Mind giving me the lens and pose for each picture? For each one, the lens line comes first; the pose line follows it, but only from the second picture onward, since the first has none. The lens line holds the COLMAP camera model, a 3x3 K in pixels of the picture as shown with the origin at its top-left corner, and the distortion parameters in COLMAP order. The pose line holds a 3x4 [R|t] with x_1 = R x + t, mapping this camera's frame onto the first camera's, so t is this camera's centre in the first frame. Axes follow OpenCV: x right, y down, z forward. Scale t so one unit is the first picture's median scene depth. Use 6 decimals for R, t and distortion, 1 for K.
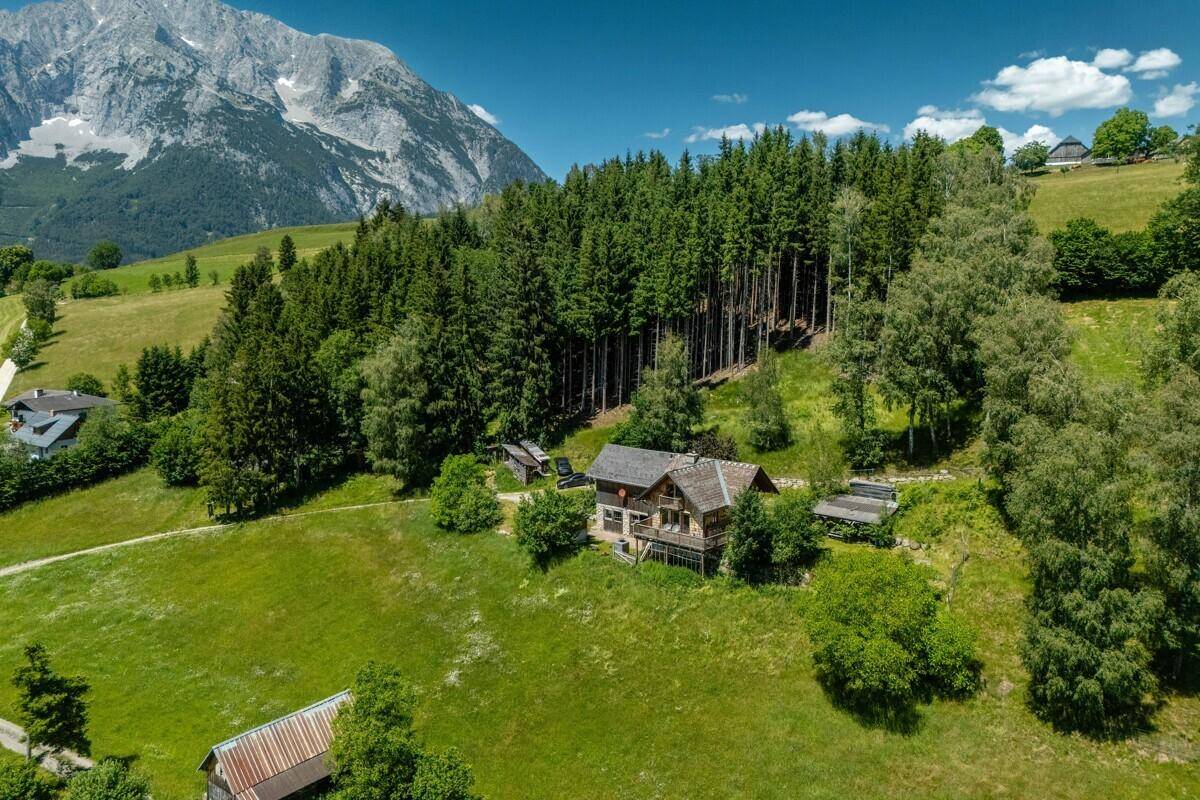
lens RADIAL K [[877.9, 0, 601.3], [0, 877.9, 371.3], [0, 0, 1]] dist [0.086243, -0.053295]
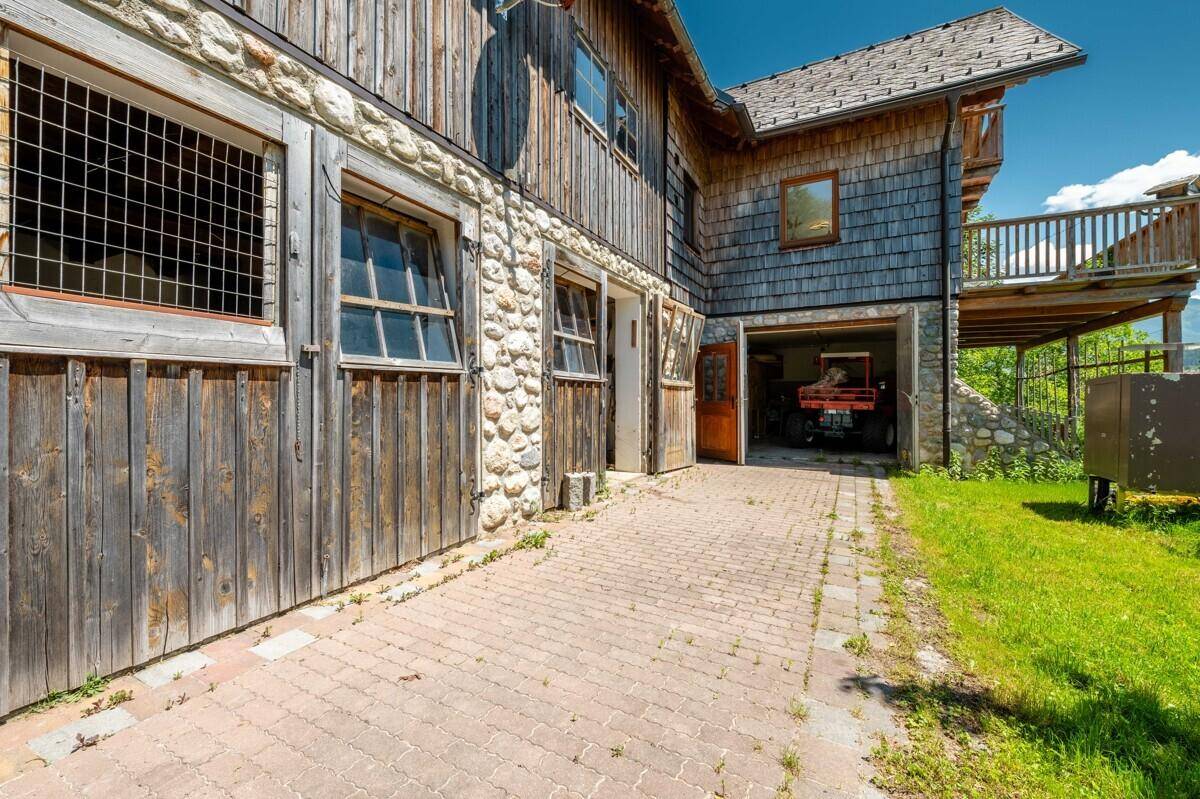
lens RADIAL K [[495.7, 0, 600.0], [0, 495.7, 399.5], [0, 0, 1]] dist [0.001001, 0.000039]
pose [[-0.223303, -0.001303, 0.974748, -0.014641], [0.094036, 0.995306, 0.022873, 0.140186], [-0.970203, 0.096769, -0.222132, 0.803471]]
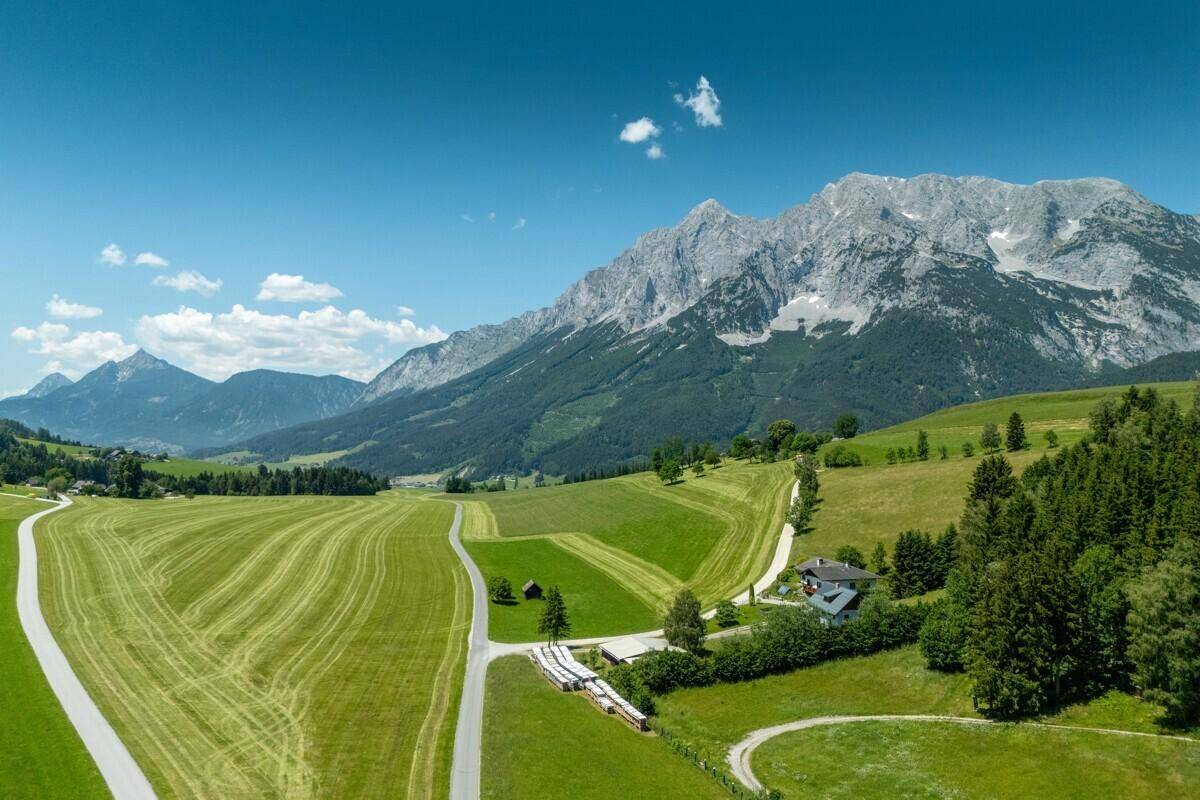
lens RADIAL K [[877.9, 0, 601.3], [0, 877.9, 371.3], [0, 0, 1]] dist [0.086243, -0.053295]
pose [[0.727998, -0.048997, -0.683826, 0.010920], [-0.065836, 0.987837, -0.140869, -0.066292], [0.682411, 0.147573, 0.715918, -0.189905]]
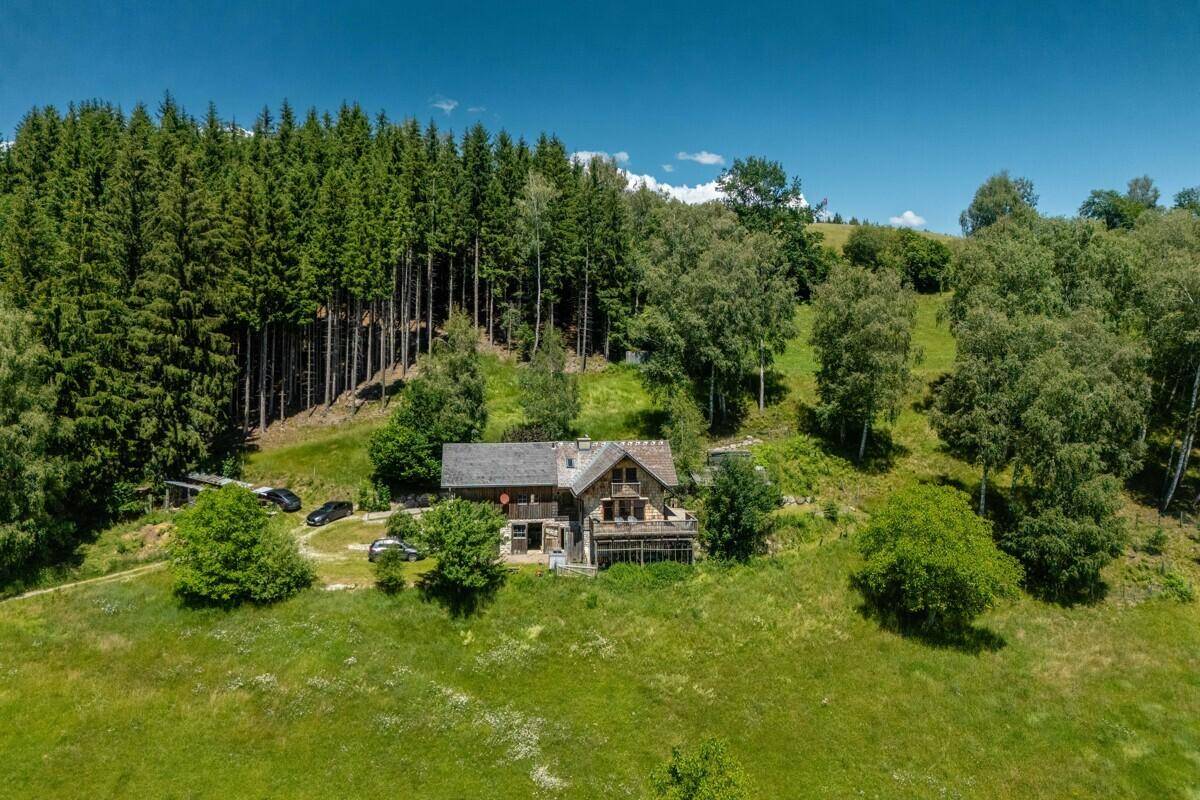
lens RADIAL K [[877.9, 0, 601.3], [0, 877.9, 371.3], [0, 0, 1]] dist [0.086243, -0.053295]
pose [[0.666473, -0.013994, 0.745397, -0.395068], [0.062953, 0.997309, -0.037564, 0.048258], [-0.742866, 0.071961, 0.665561, 0.327947]]
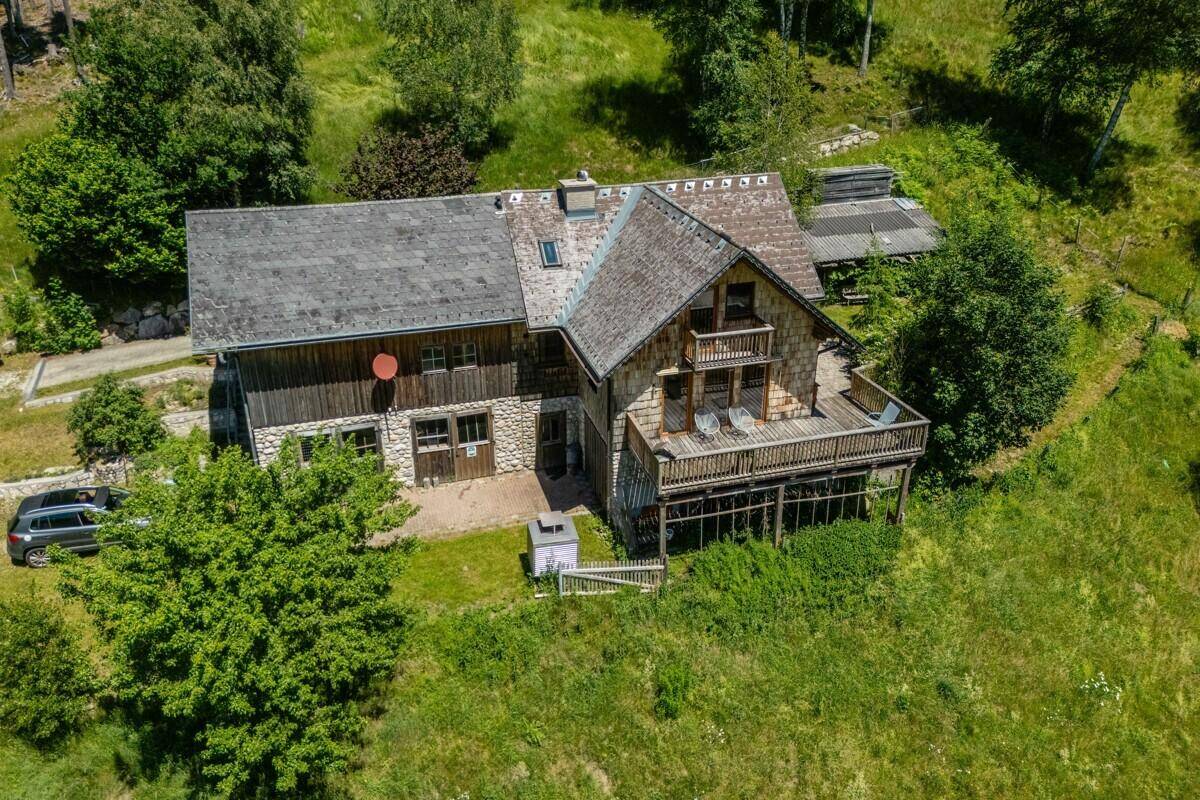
lens RADIAL K [[881.1, 0, 601.7], [0, 881.1, 376.5], [0, 0, 1]] dist [0.086505, -0.047625]
pose [[0.549383, -0.346434, 0.760369, -0.125537], [0.077079, 0.927132, 0.366722, 0.032786], [-0.832008, -0.142862, 0.536054, 0.626027]]
